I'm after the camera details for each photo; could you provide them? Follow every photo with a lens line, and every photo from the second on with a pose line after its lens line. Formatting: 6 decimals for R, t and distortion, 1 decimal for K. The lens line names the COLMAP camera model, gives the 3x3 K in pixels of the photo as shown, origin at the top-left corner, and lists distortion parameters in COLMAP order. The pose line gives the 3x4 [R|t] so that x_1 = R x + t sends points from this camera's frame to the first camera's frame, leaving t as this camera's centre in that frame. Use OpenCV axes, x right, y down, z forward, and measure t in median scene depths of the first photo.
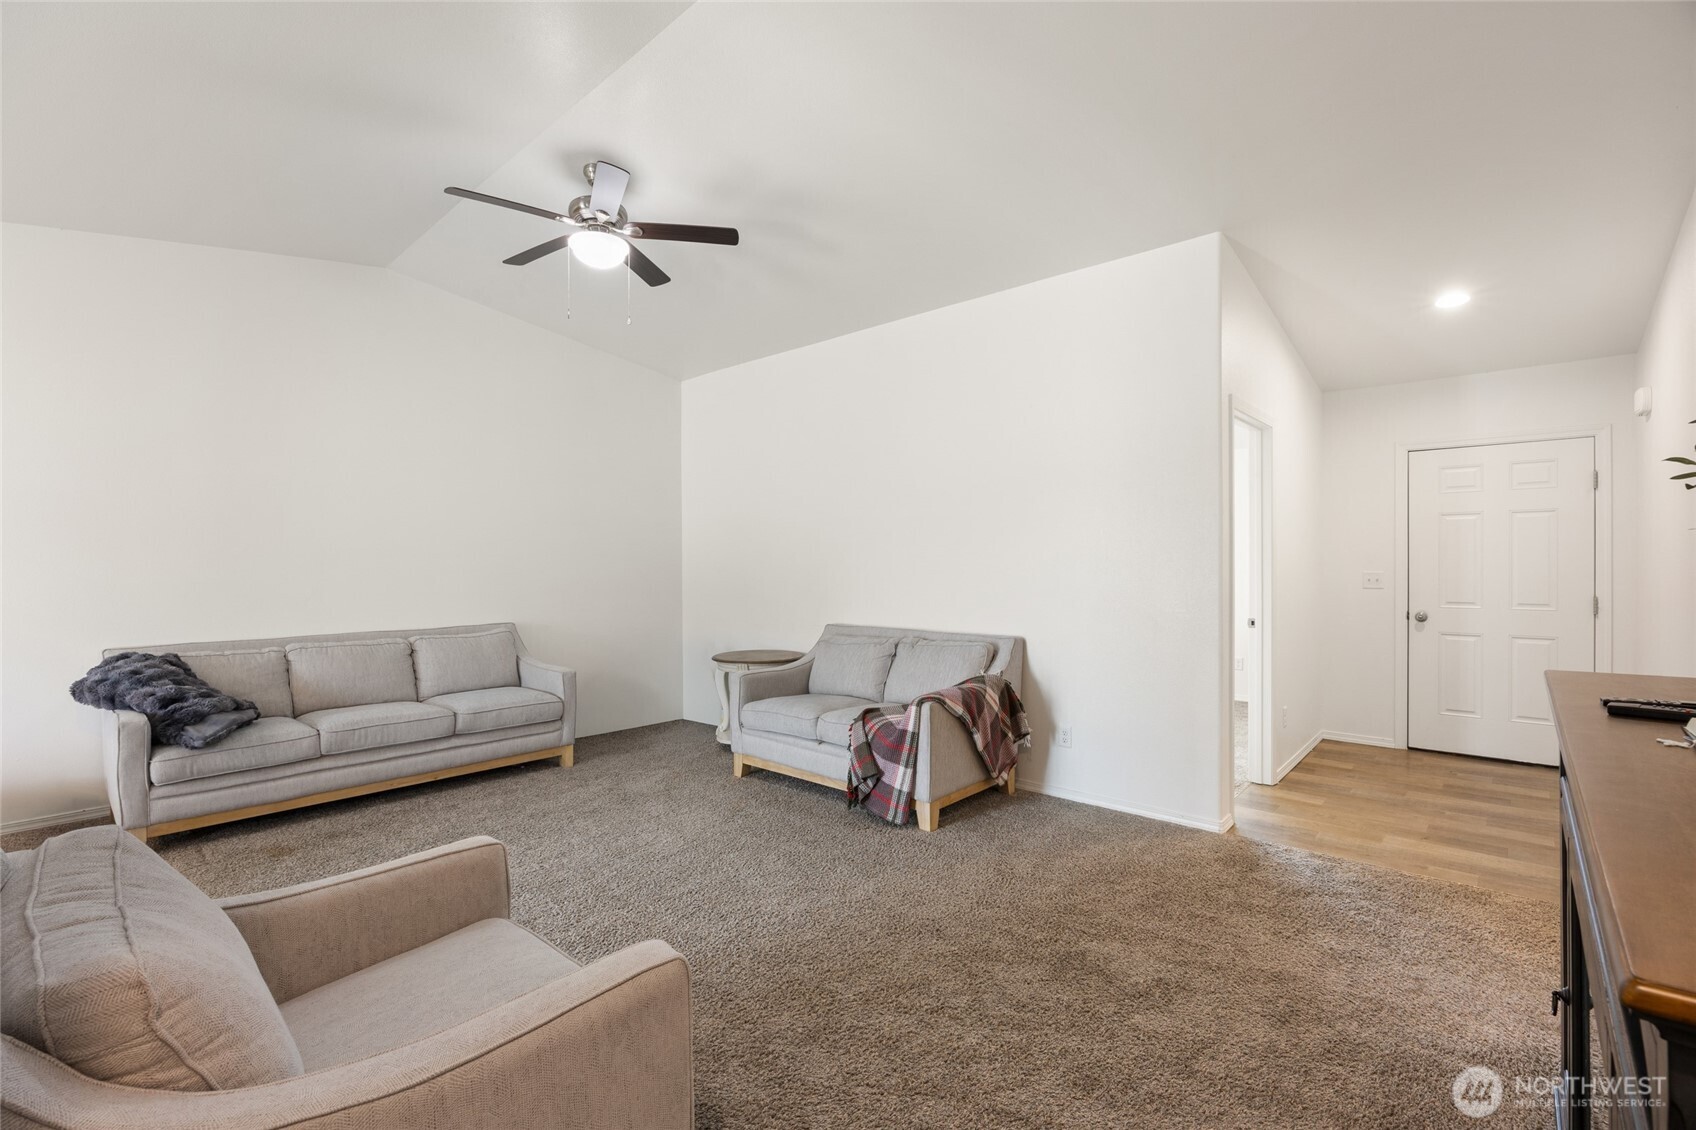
lens RADIAL K [[751.1, 0, 858.7], [0, 751.1, 568.2], [0, 0, 1]] dist [-0.008698, 0.000953]
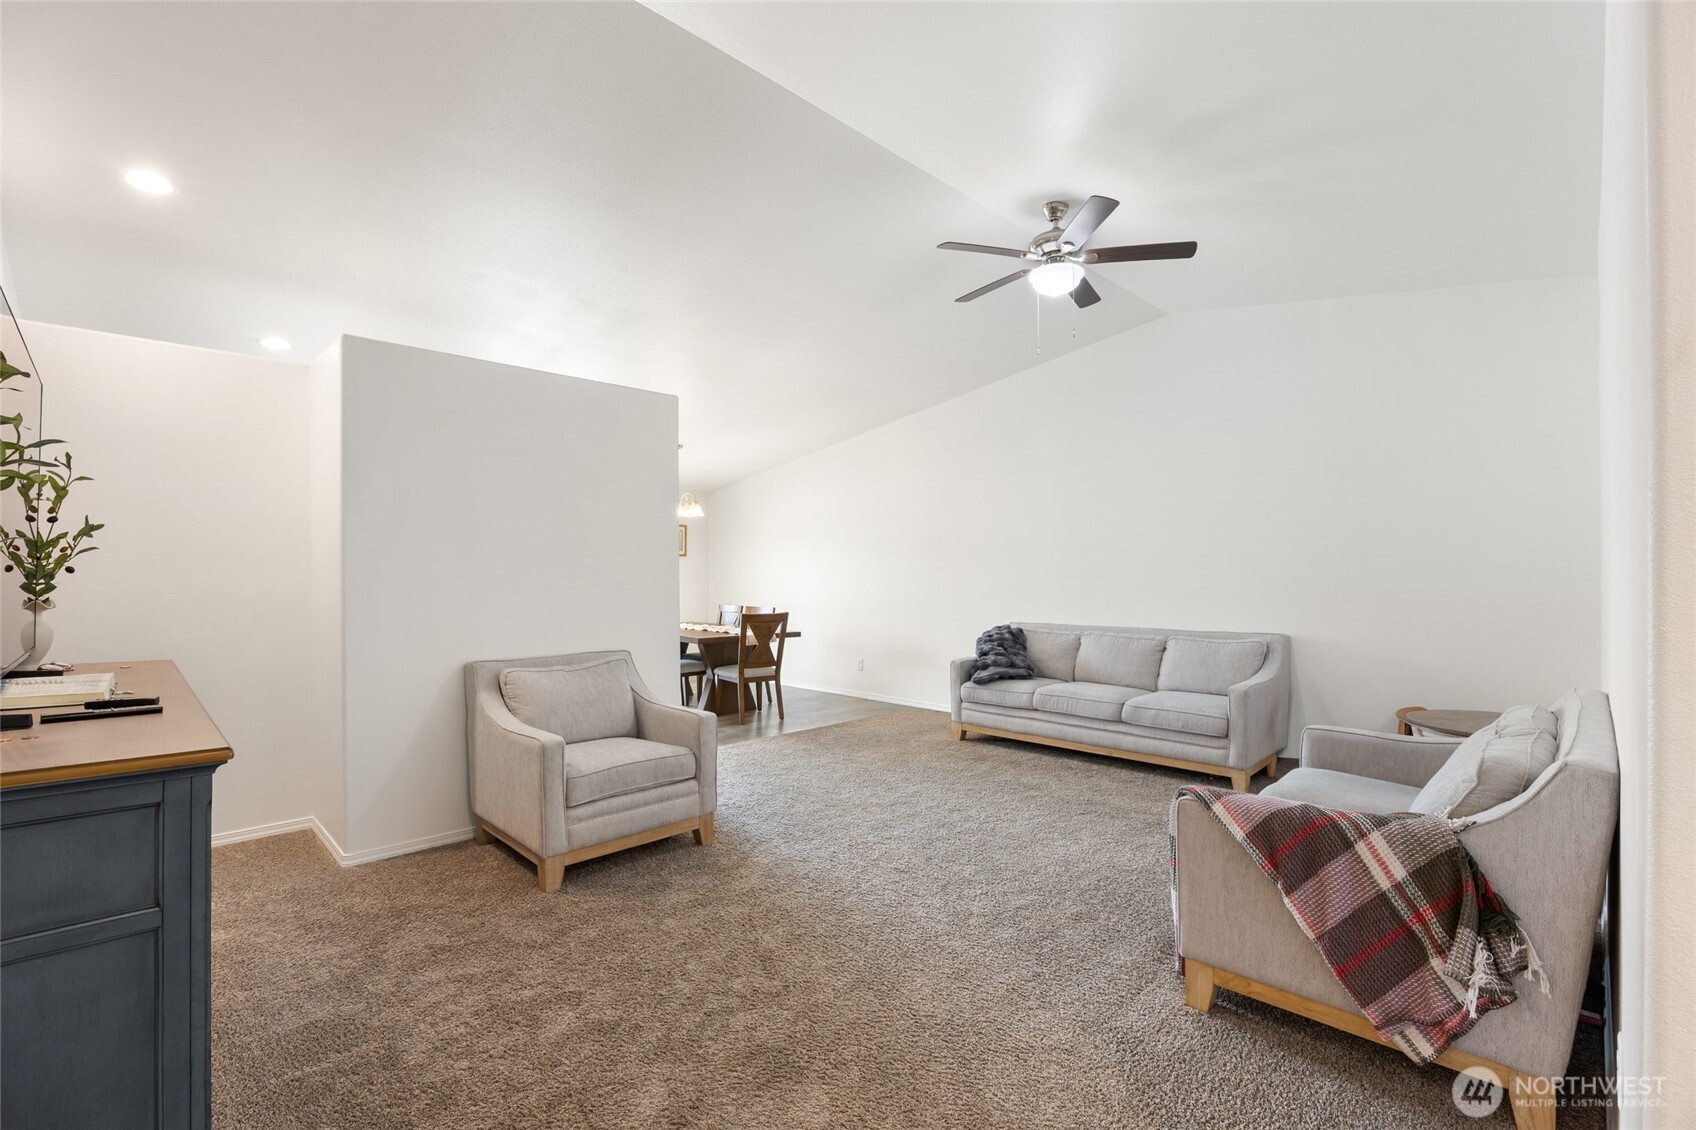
lens RADIAL K [[751.1, 0, 842.4], [0, 751.1, 571.8], [0, 0, 1]] dist [-0.008698, 0.000953]
pose [[-0.072030, 0.003130, -0.997398, 0.676308], [0.003349, 0.999990, 0.002897, -0.013188], [0.997397, -0.003132, -0.072040, 0.692385]]
